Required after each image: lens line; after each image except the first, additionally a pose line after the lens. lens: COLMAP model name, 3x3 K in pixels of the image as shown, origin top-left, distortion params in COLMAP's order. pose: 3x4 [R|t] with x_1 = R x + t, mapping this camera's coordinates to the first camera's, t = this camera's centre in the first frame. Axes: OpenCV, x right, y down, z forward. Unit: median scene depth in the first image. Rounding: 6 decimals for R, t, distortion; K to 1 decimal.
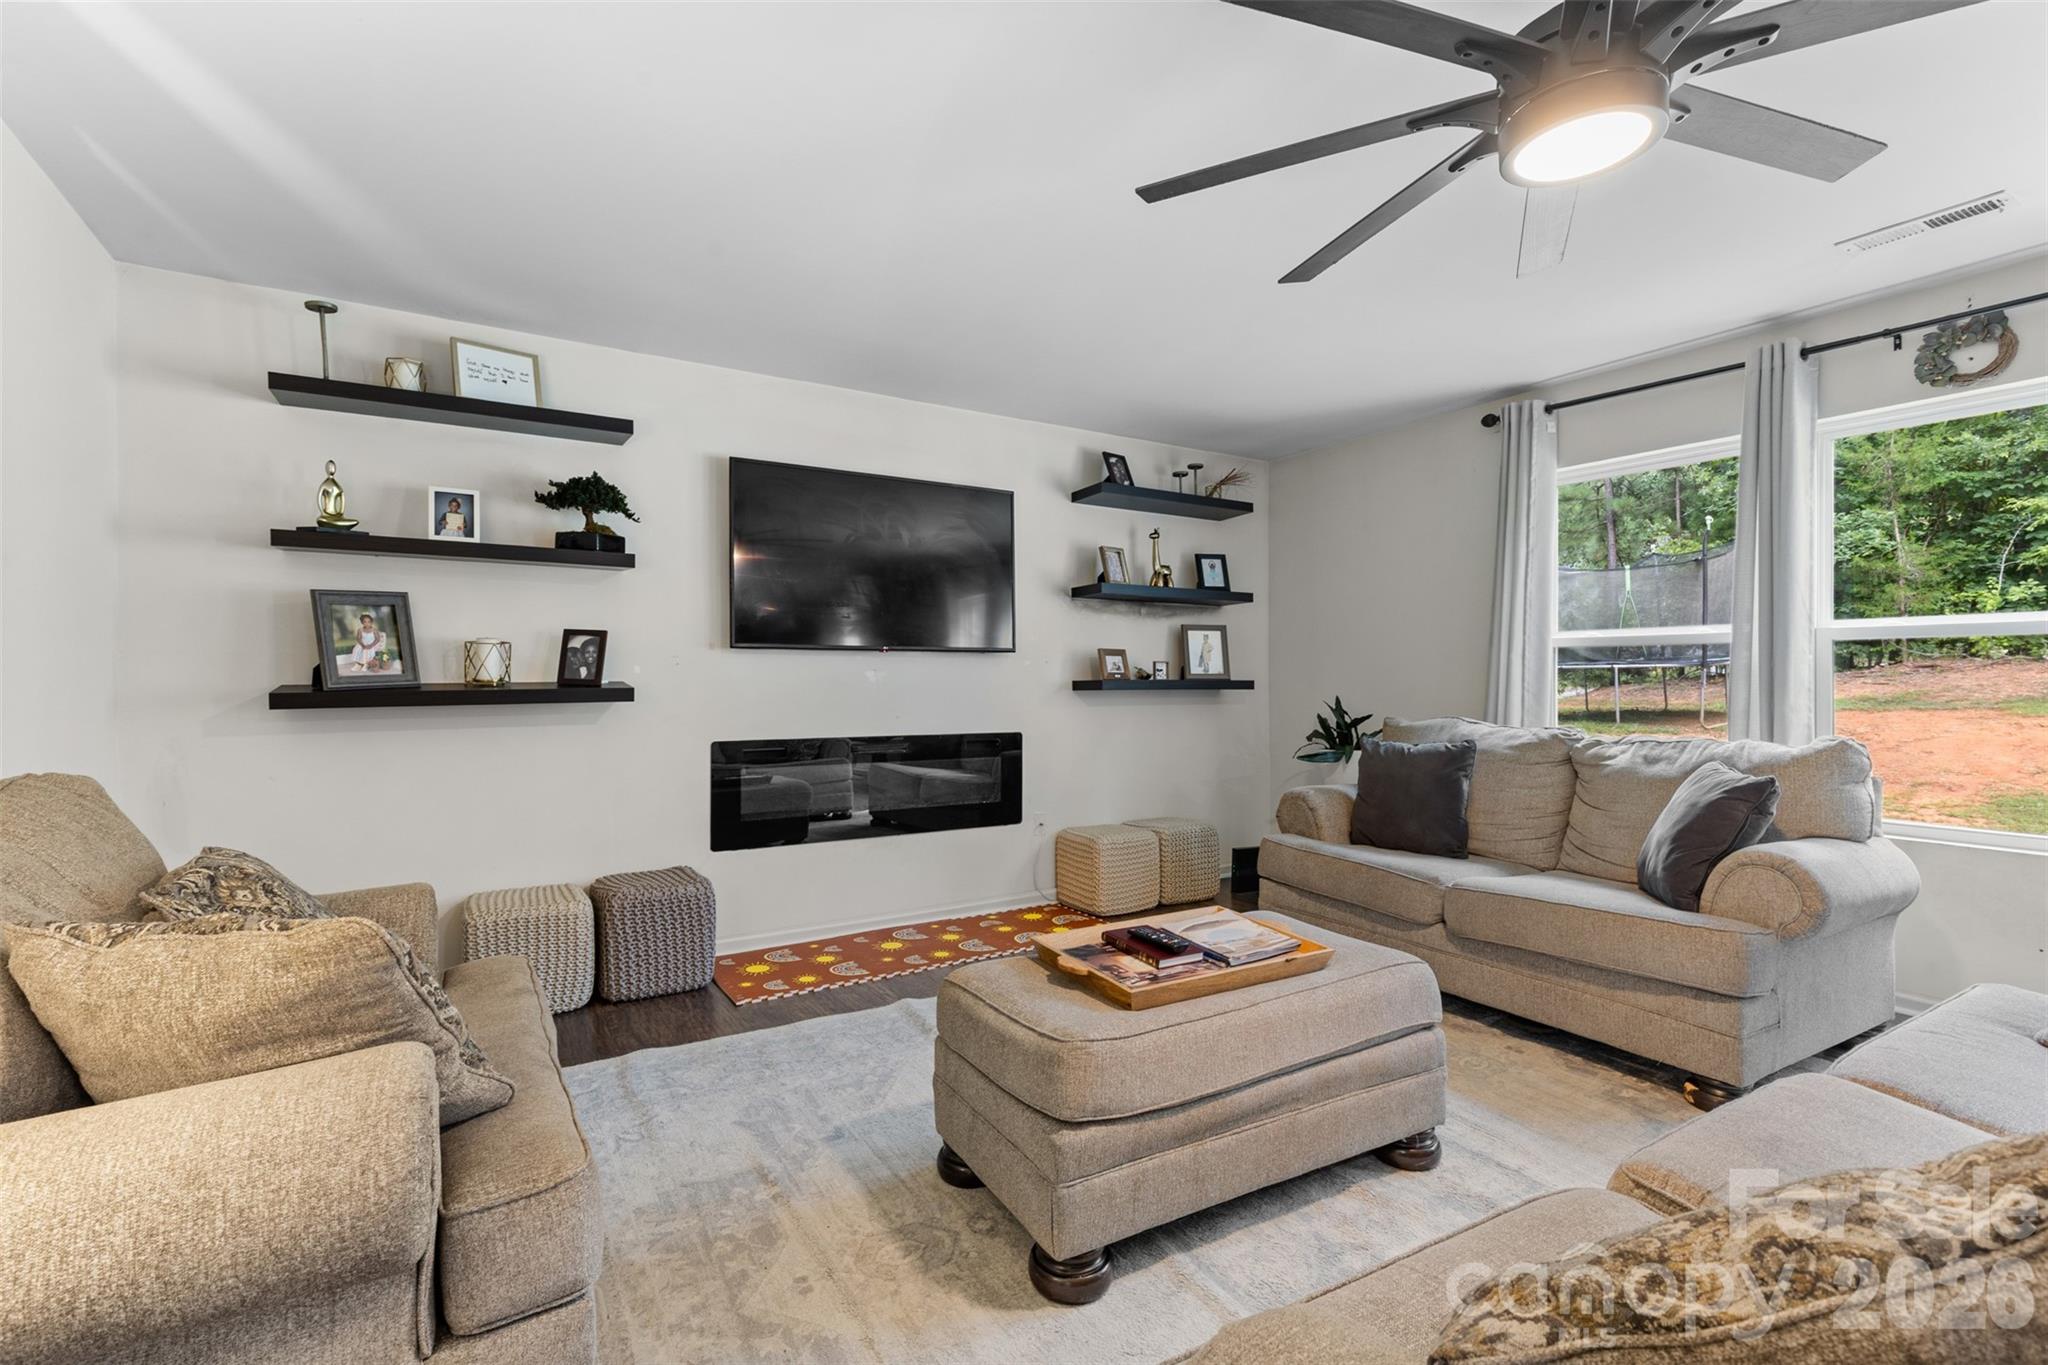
lens RADIAL K [[922.4, 0, 1017.8], [0, 922.4, 678.5], [0, 0, 1]] dist [0.009705, -0.001691]
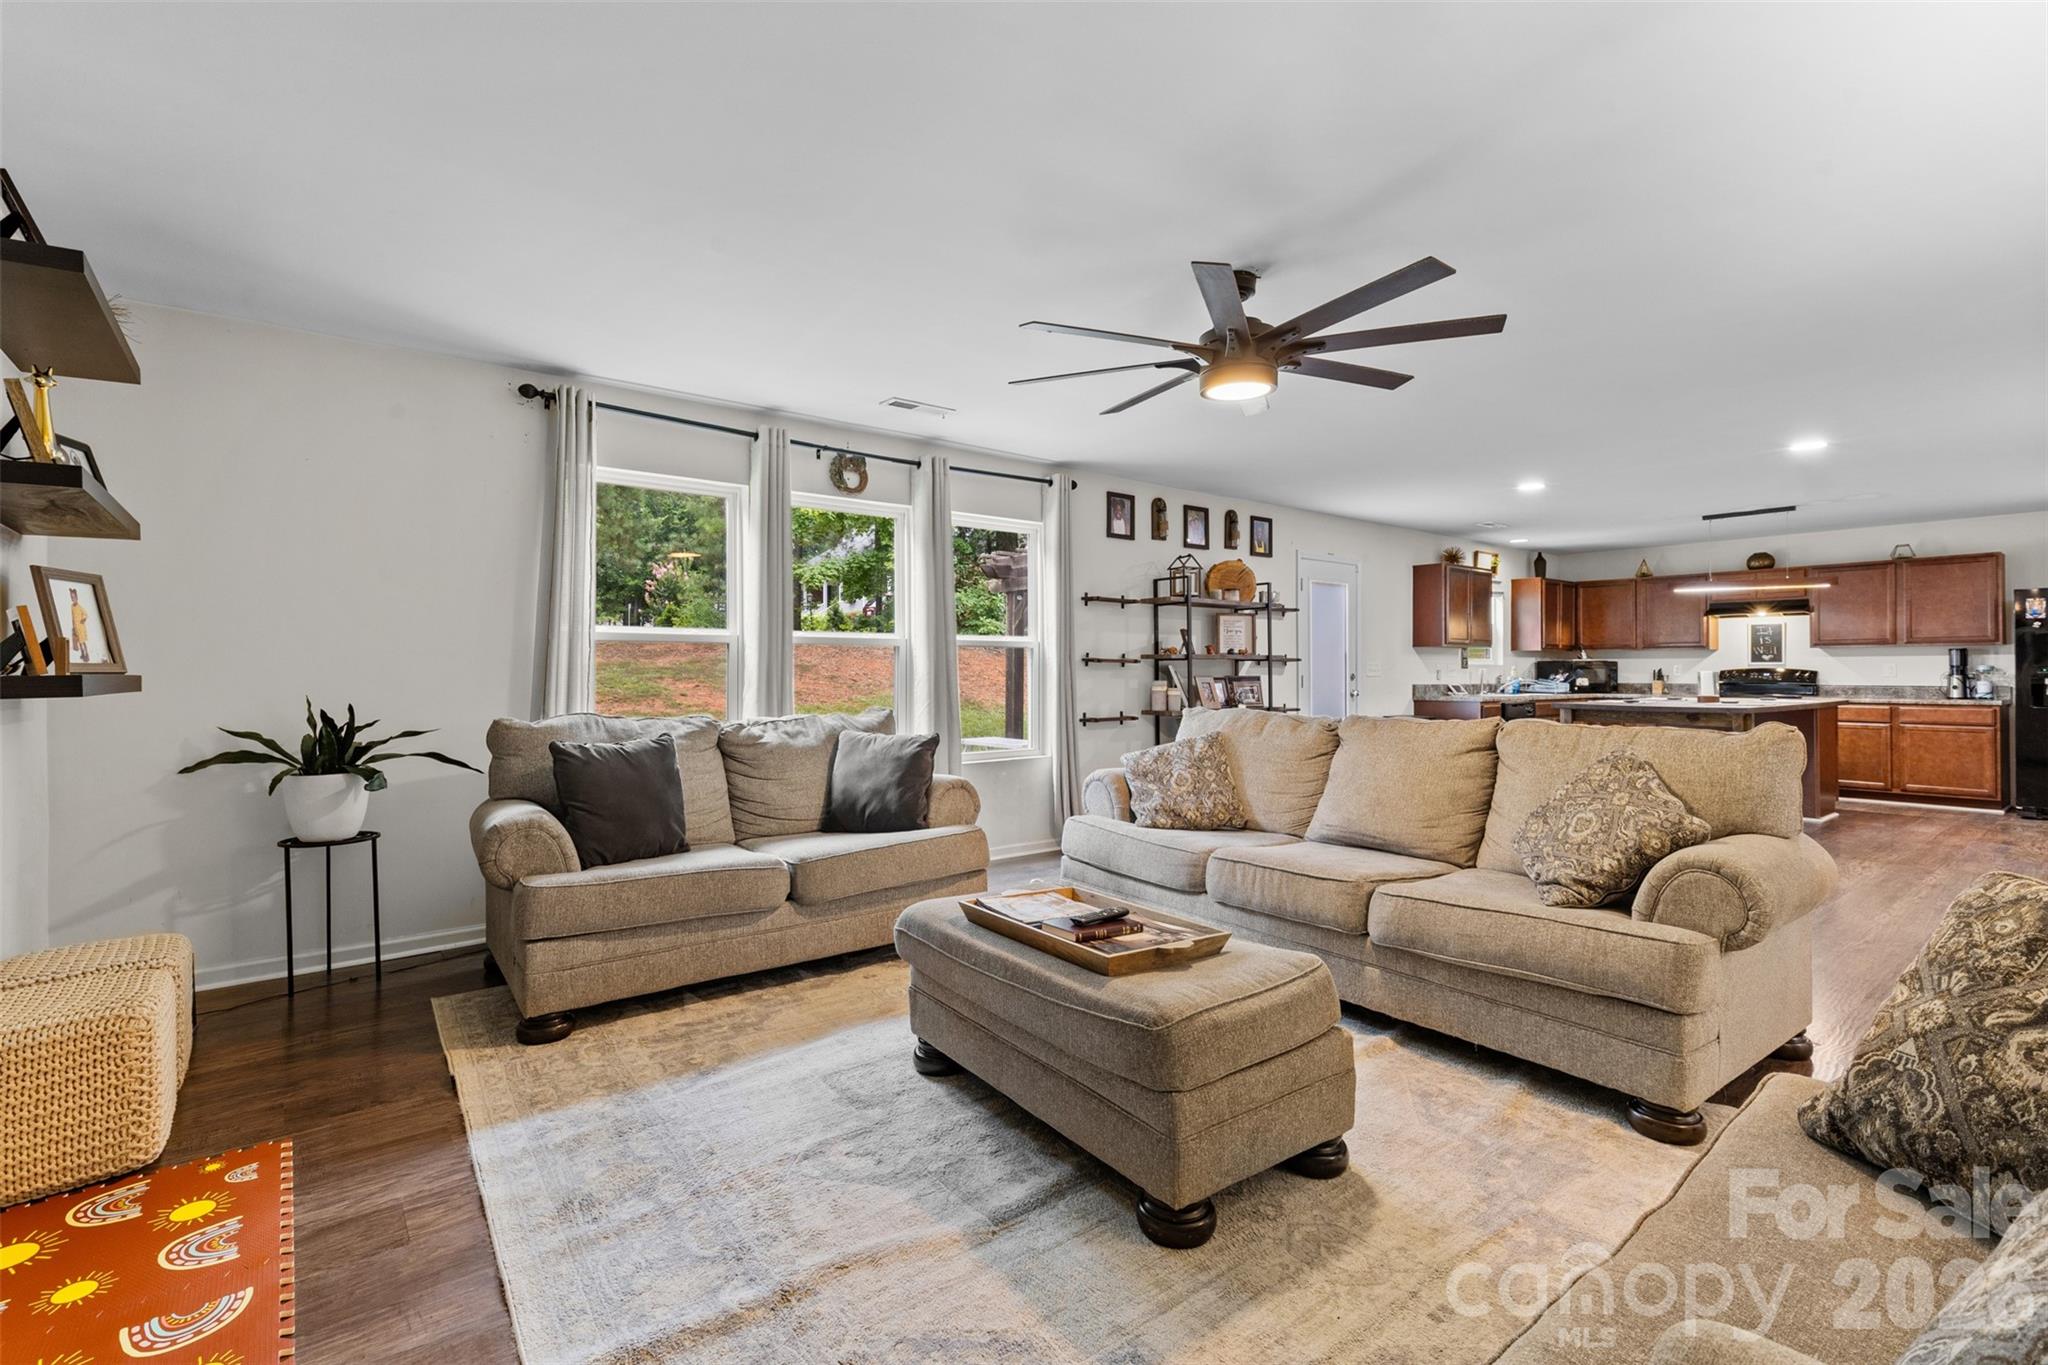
lens RADIAL K [[922.4, 0, 1021.9], [0, 922.4, 662.4], [0, 0, 1]] dist [0.009705, -0.001691]
pose [[-0.112577, 0.010697, 0.993585, -0.516471], [0.003032, 0.999941, -0.010422, 0.002036], [-0.993638, 0.001840, -0.112602, 0.701000]]
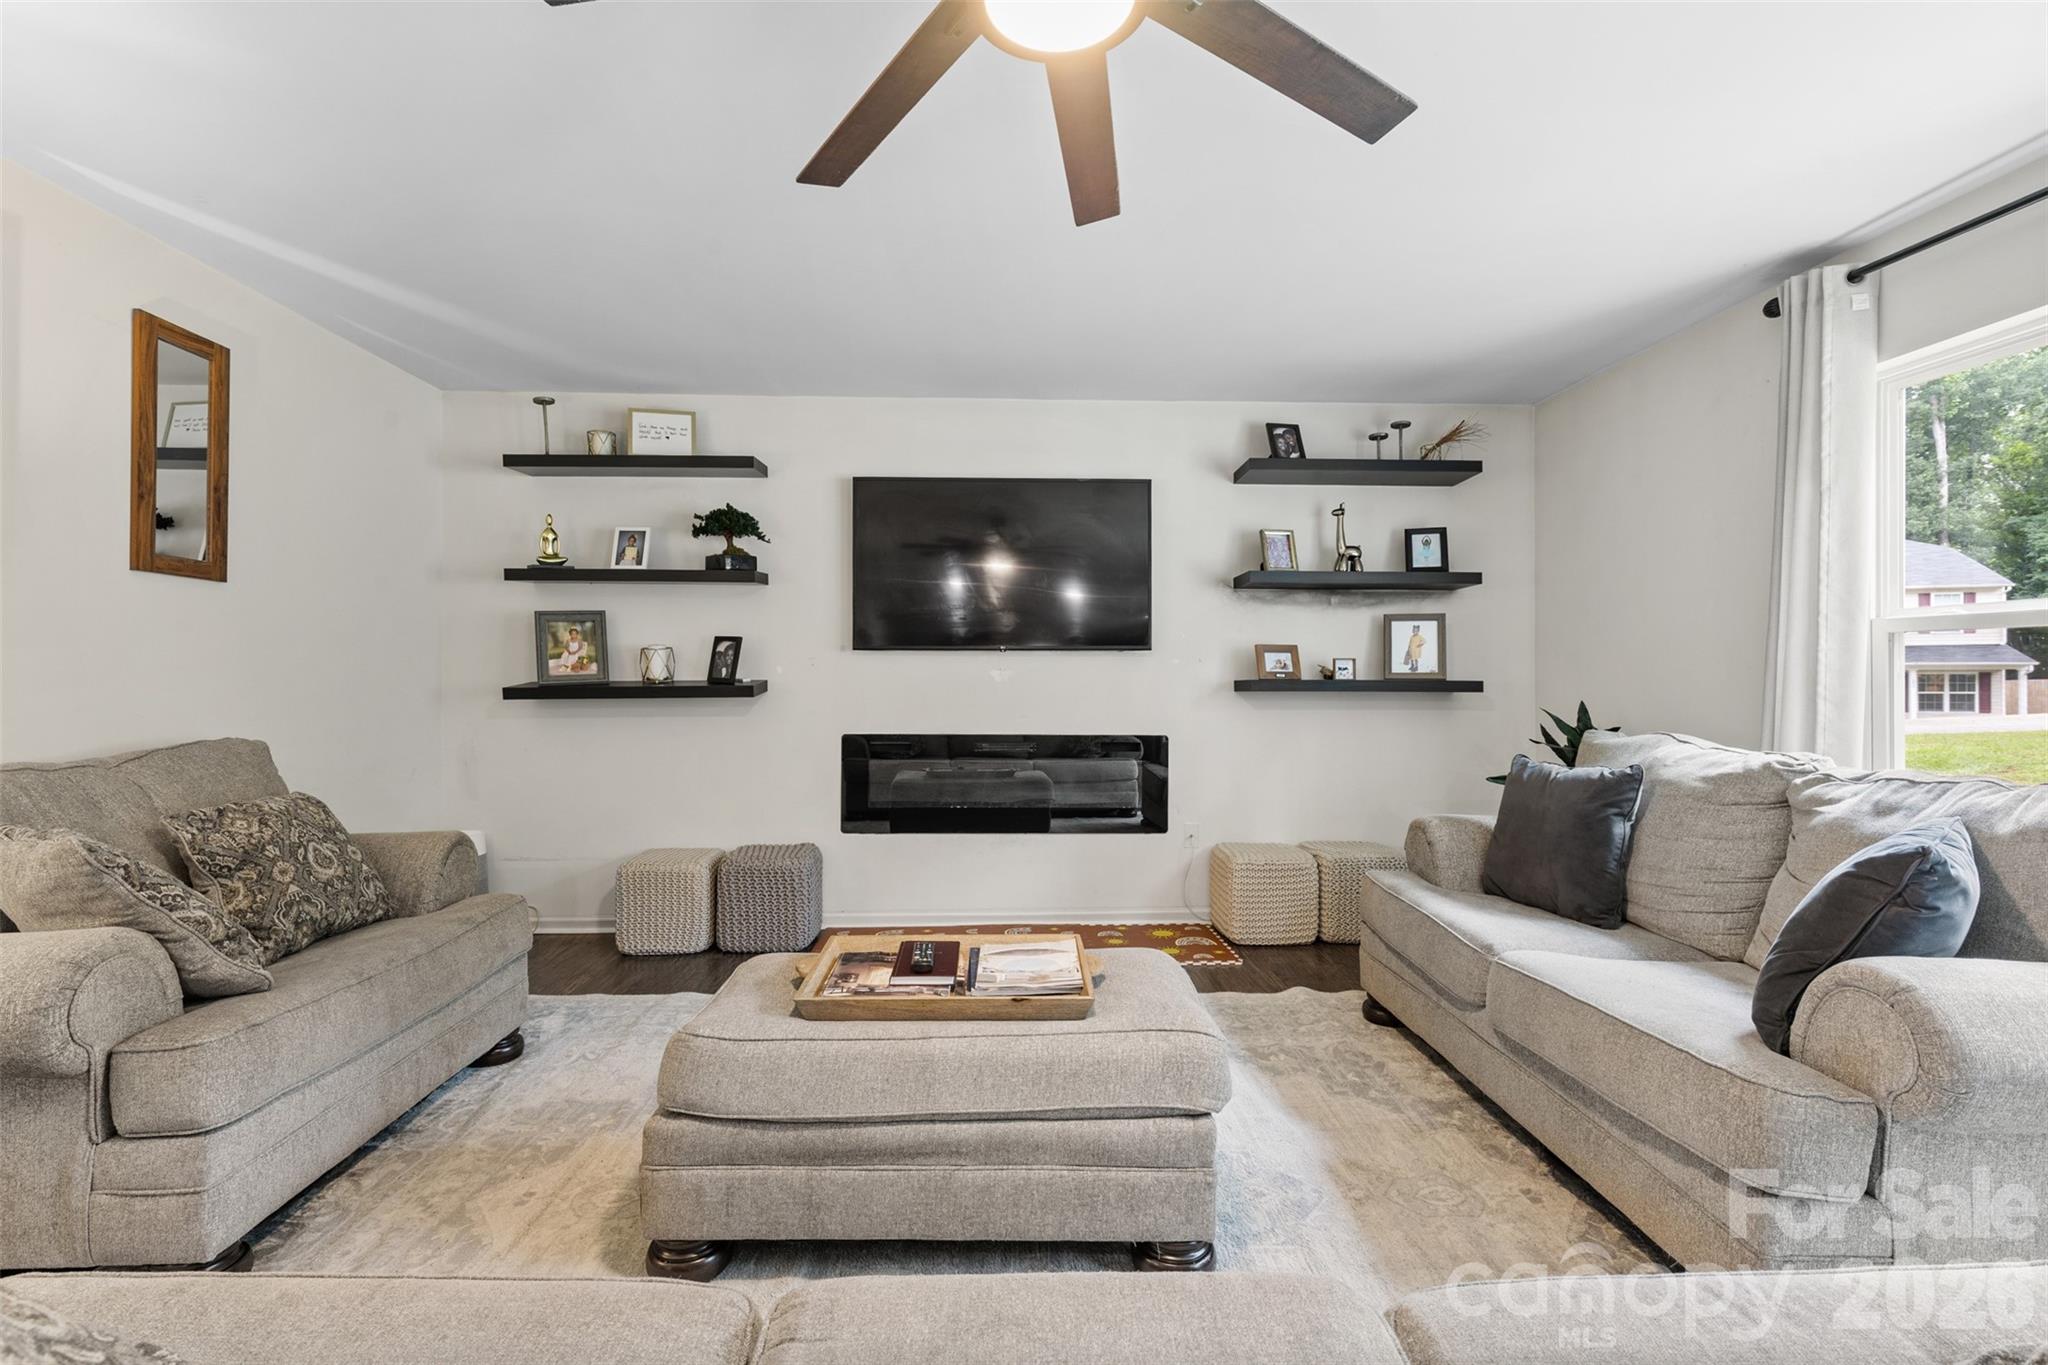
lens RADIAL K [[922.4, 0, 988.7], [0, 922.4, 675.1], [0, 0, 1]] dist [0.009705, -0.001691]
pose [[0.872170, 0.000706, -0.489202, 0.408089], [-0.001708, 0.999997, -0.001603, -0.001688], [0.489199, 0.002234, 0.872169, 0.127938]]
